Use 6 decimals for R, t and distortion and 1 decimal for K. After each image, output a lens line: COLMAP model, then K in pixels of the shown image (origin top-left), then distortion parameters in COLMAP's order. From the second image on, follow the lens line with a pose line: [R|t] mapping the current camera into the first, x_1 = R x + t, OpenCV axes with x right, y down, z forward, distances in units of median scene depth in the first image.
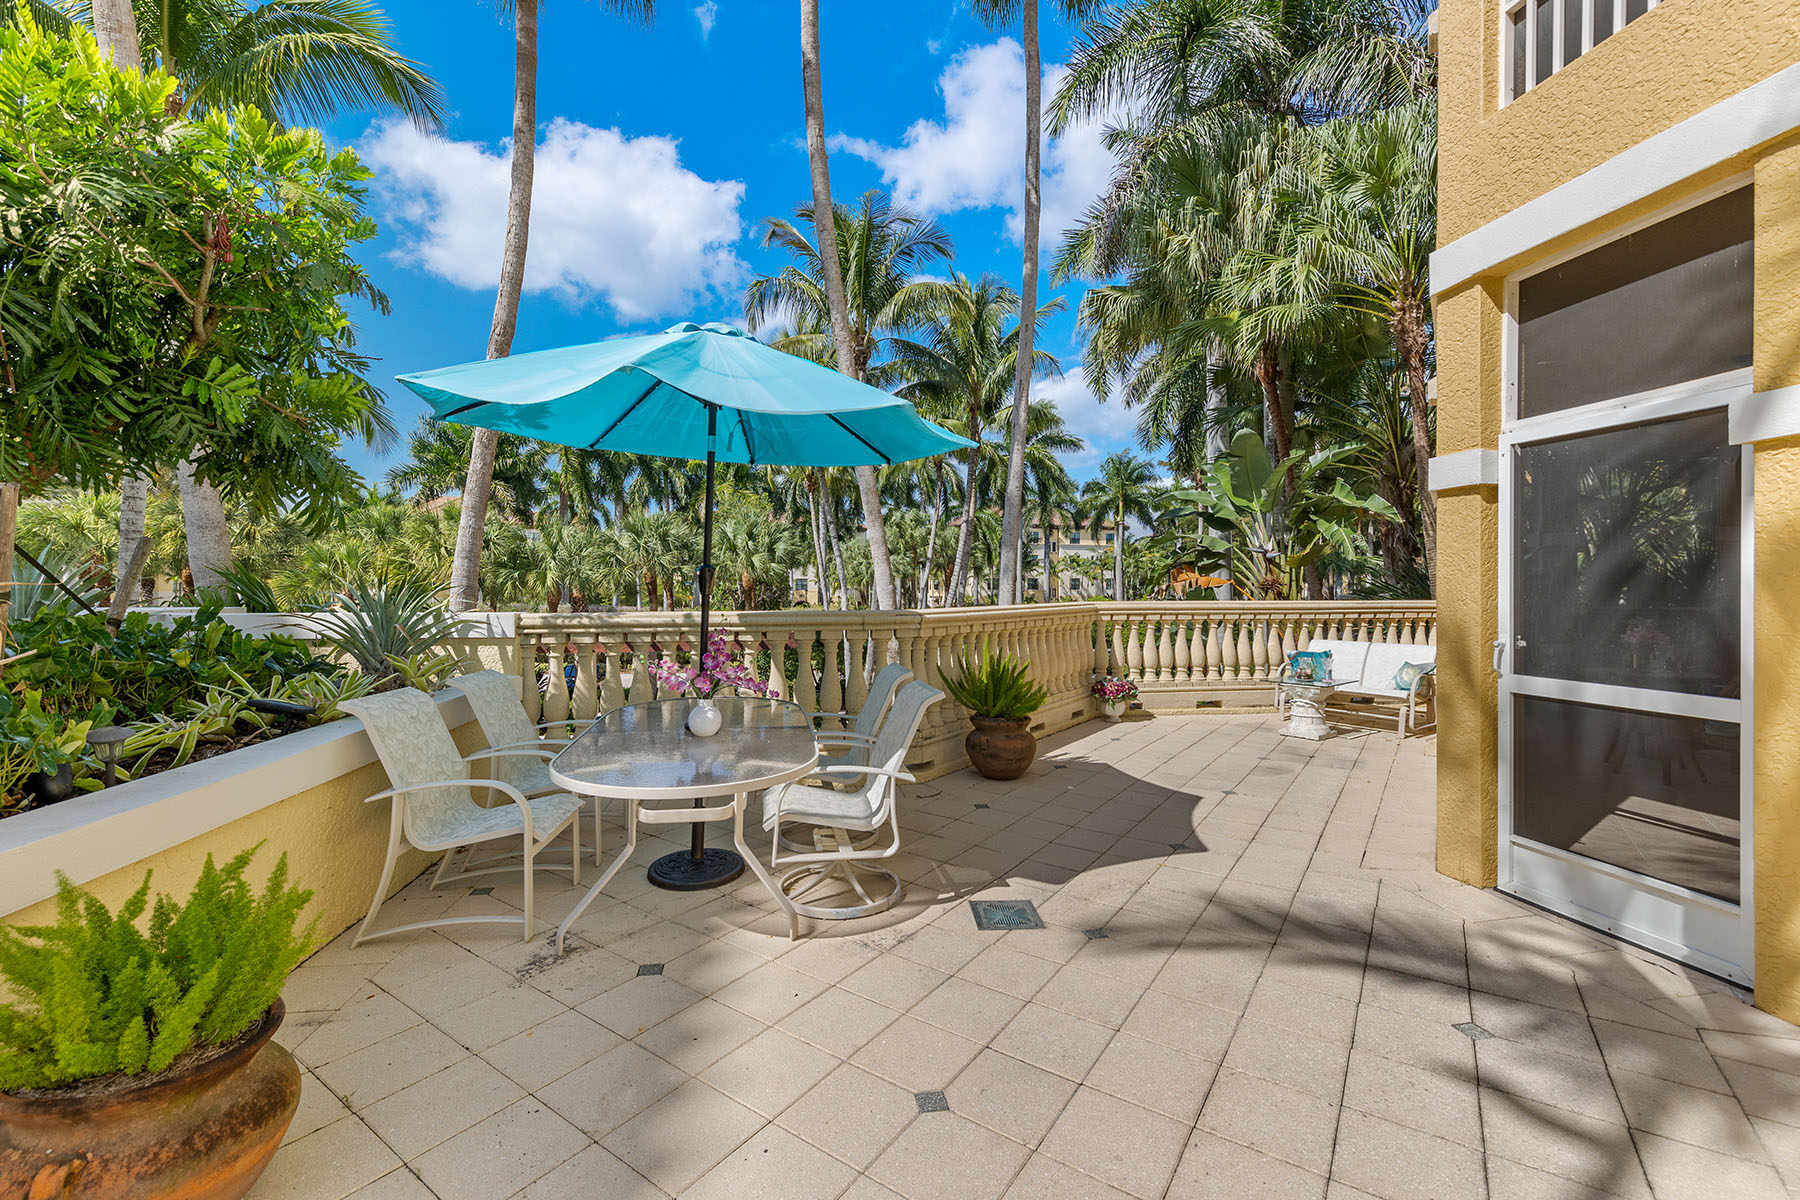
lens RADIAL K [[754.6, 0, 908.2], [0, 754.6, 593.8], [0, 0, 1]] dist [-0.000686, -0.000392]
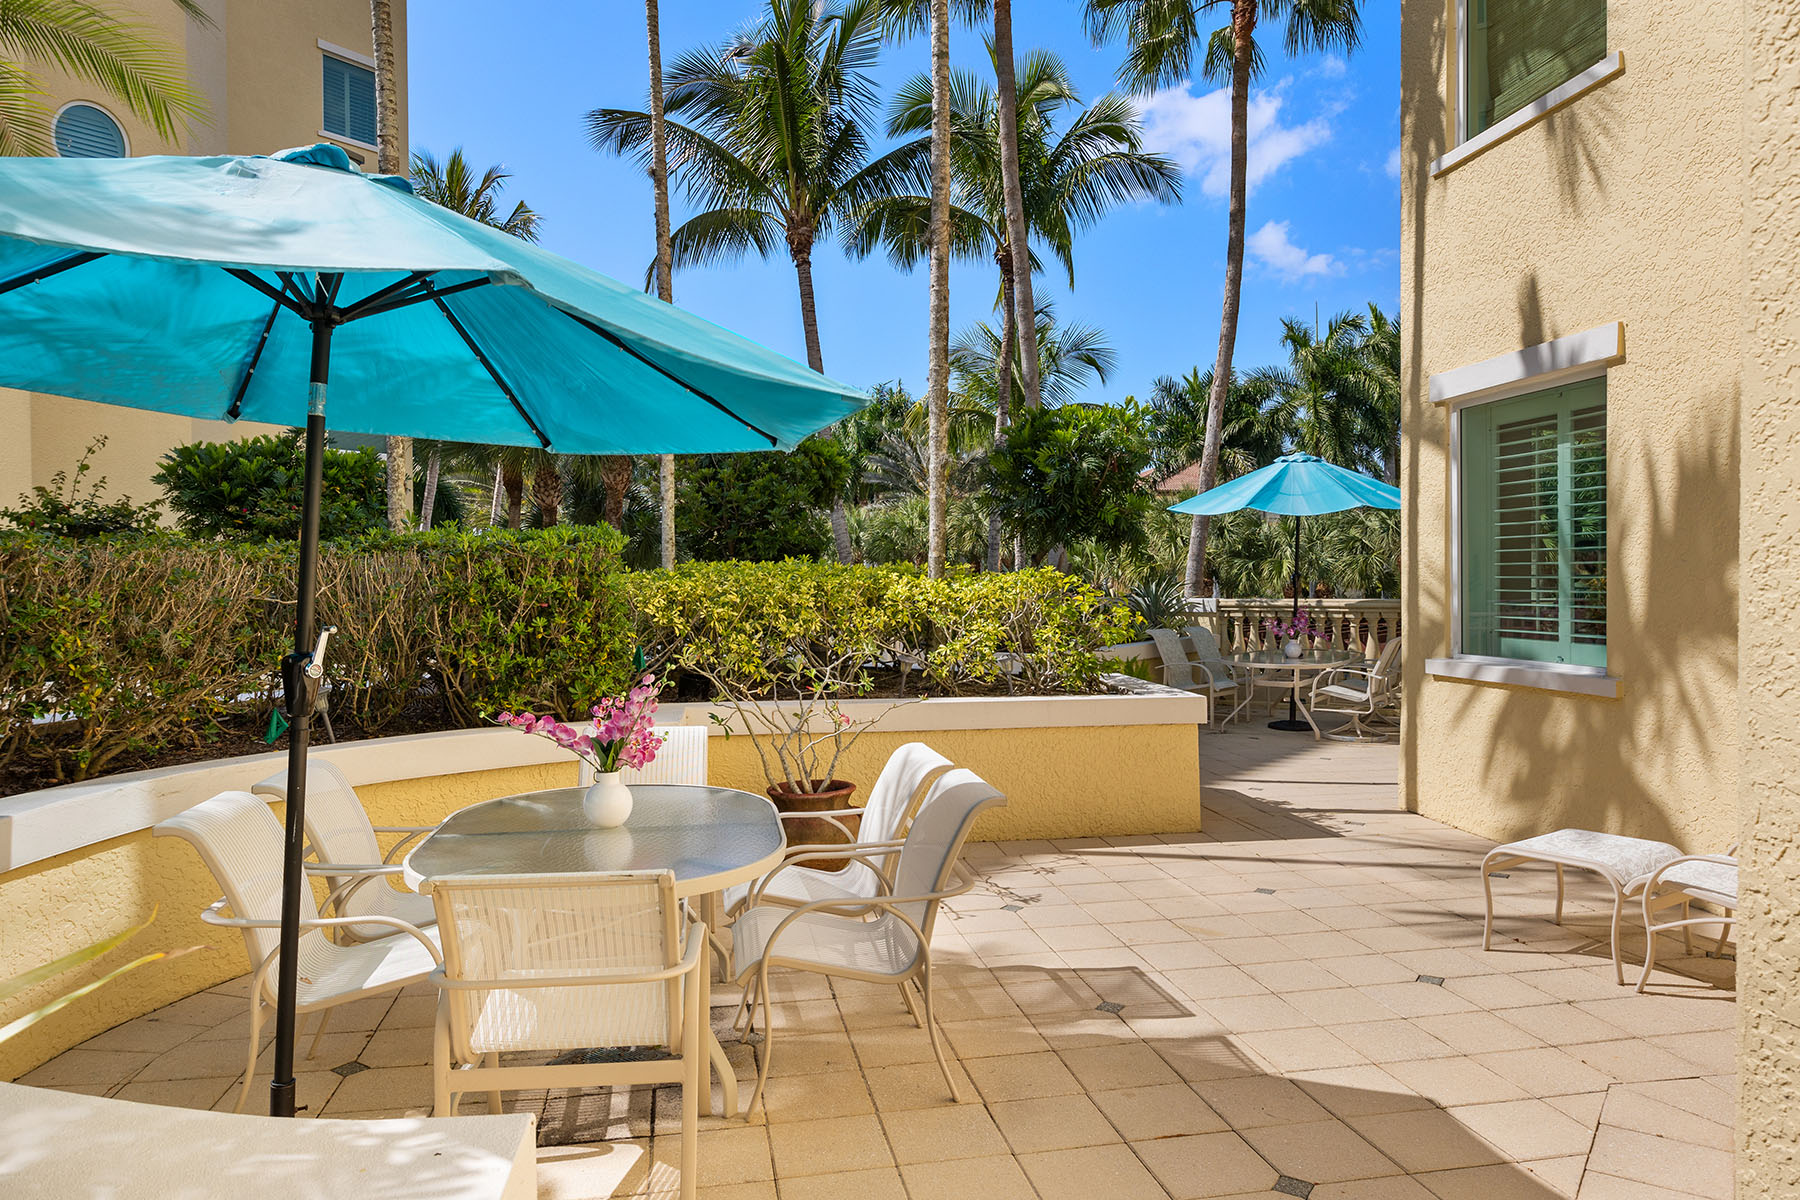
lens RADIAL K [[1174.5, 0, 912.5], [0, 1174.5, 585.0], [0, 0, 1]] dist [0.005141, 0.002214]
pose [[0.714323, 0.003798, -0.699806, 0.609088], [-0.003918, 0.999991, 0.001429, -0.003881], [0.699805, 0.001721, 0.714332, -0.991241]]
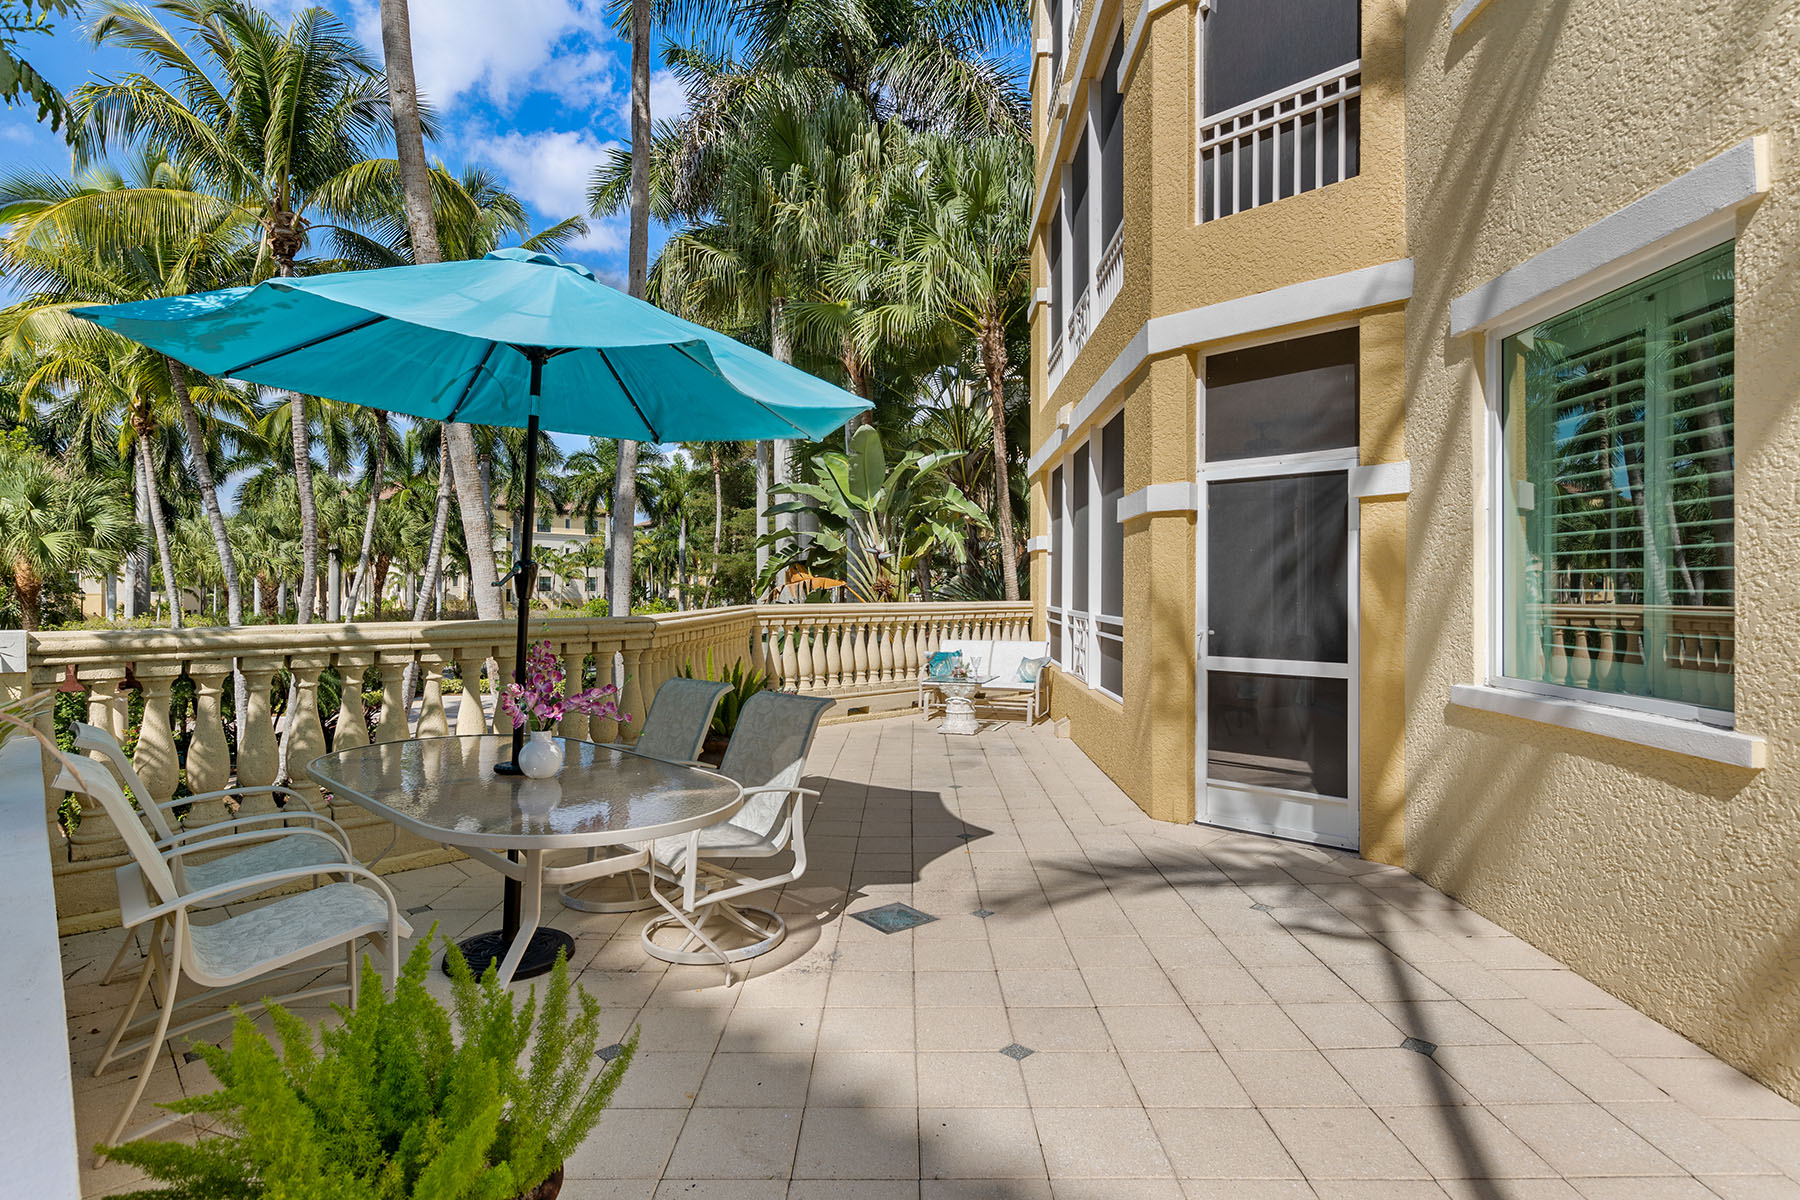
lens RADIAL K [[927.6, 0, 926.5], [0, 927.6, 595.8], [0, 0, 1]] dist [-0.001557, 0.000010]
pose [[0.808225, -0.003124, 0.588865, -0.258637], [0.003646, 0.999993, 0.000300, -0.000101], [-0.588862, 0.001905, 0.808231, -0.008234]]
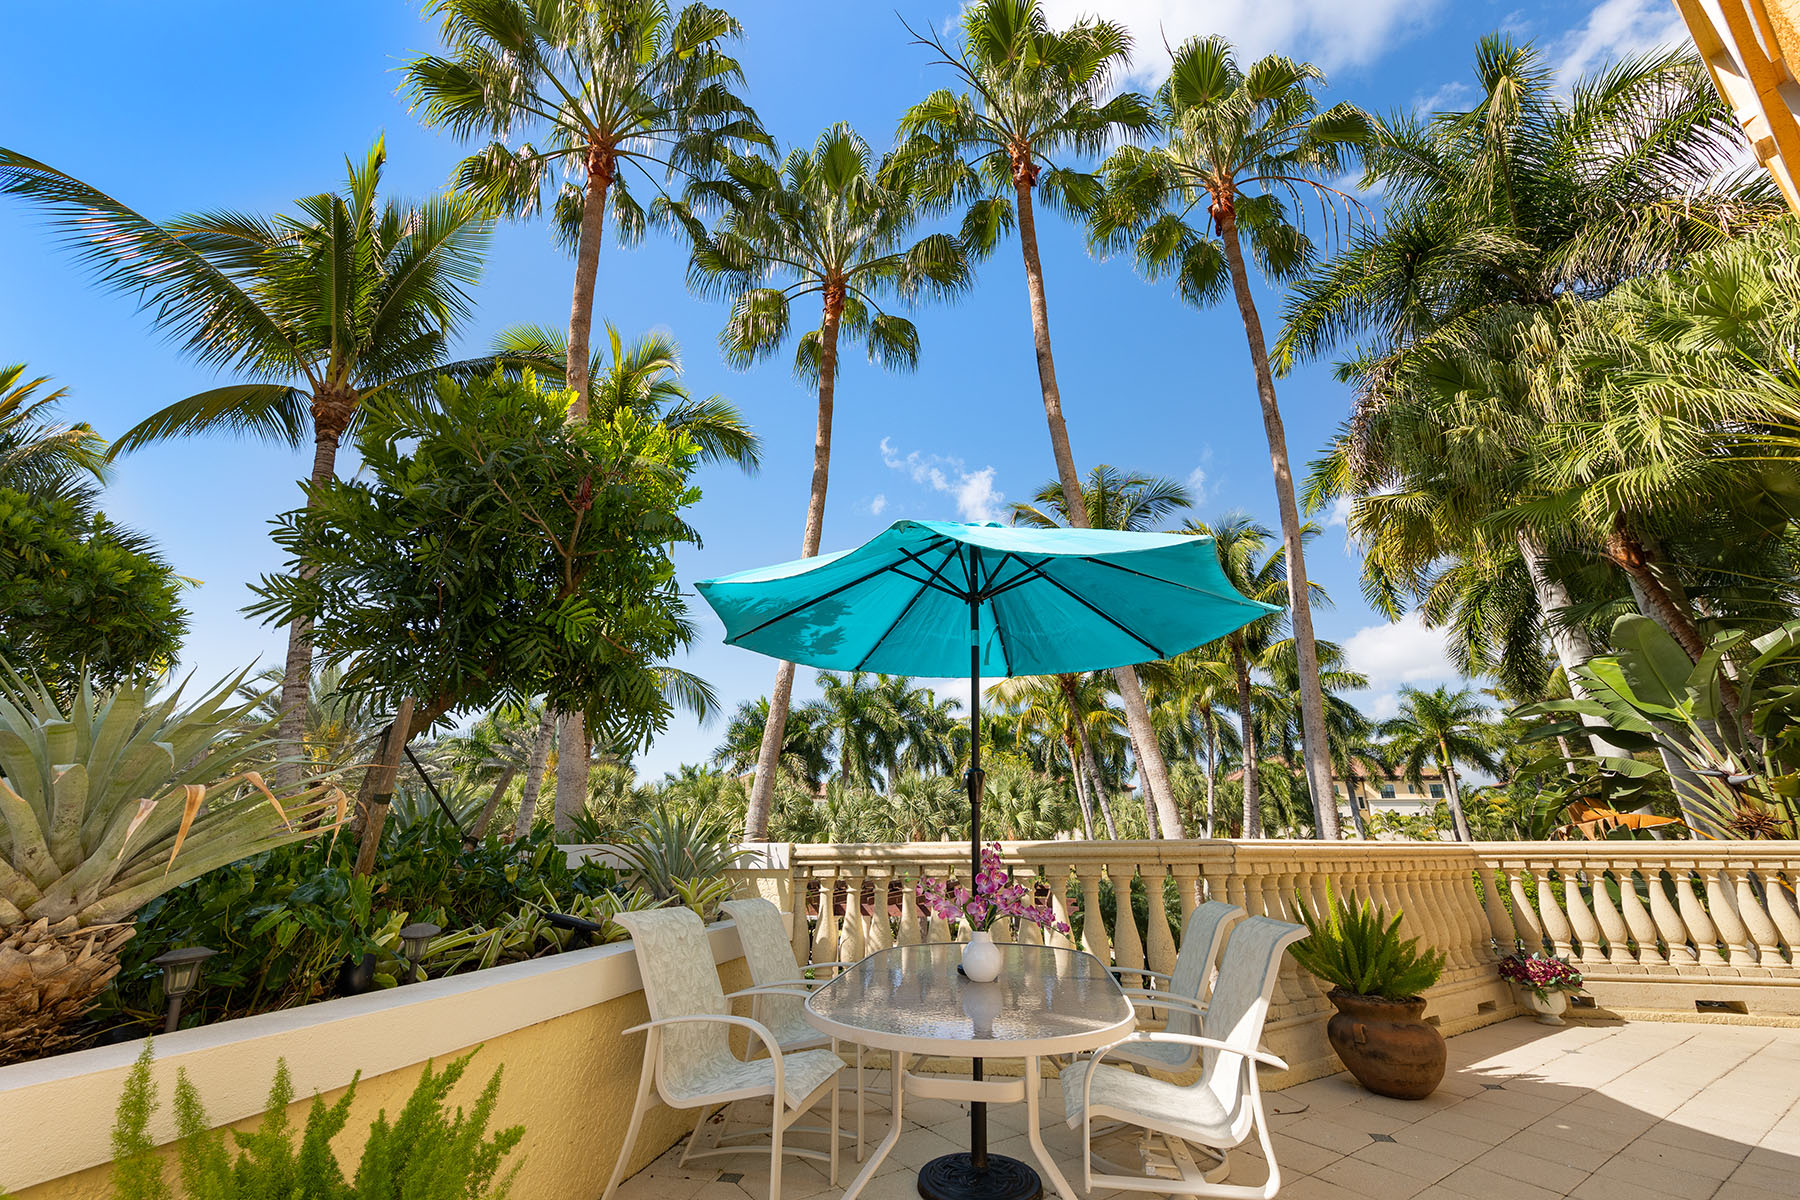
lens RADIAL K [[716.1, 0, 892.4], [0, 716.1, 589.1], [0, 0, 1]] dist [0.005178, -0.000316]
pose [[0.933776, -0.126858, -0.334619, -0.024148], [-0.000940, 0.934187, -0.356783, 0.035299], [0.357858, 0.333470, 0.872201, 0.076995]]
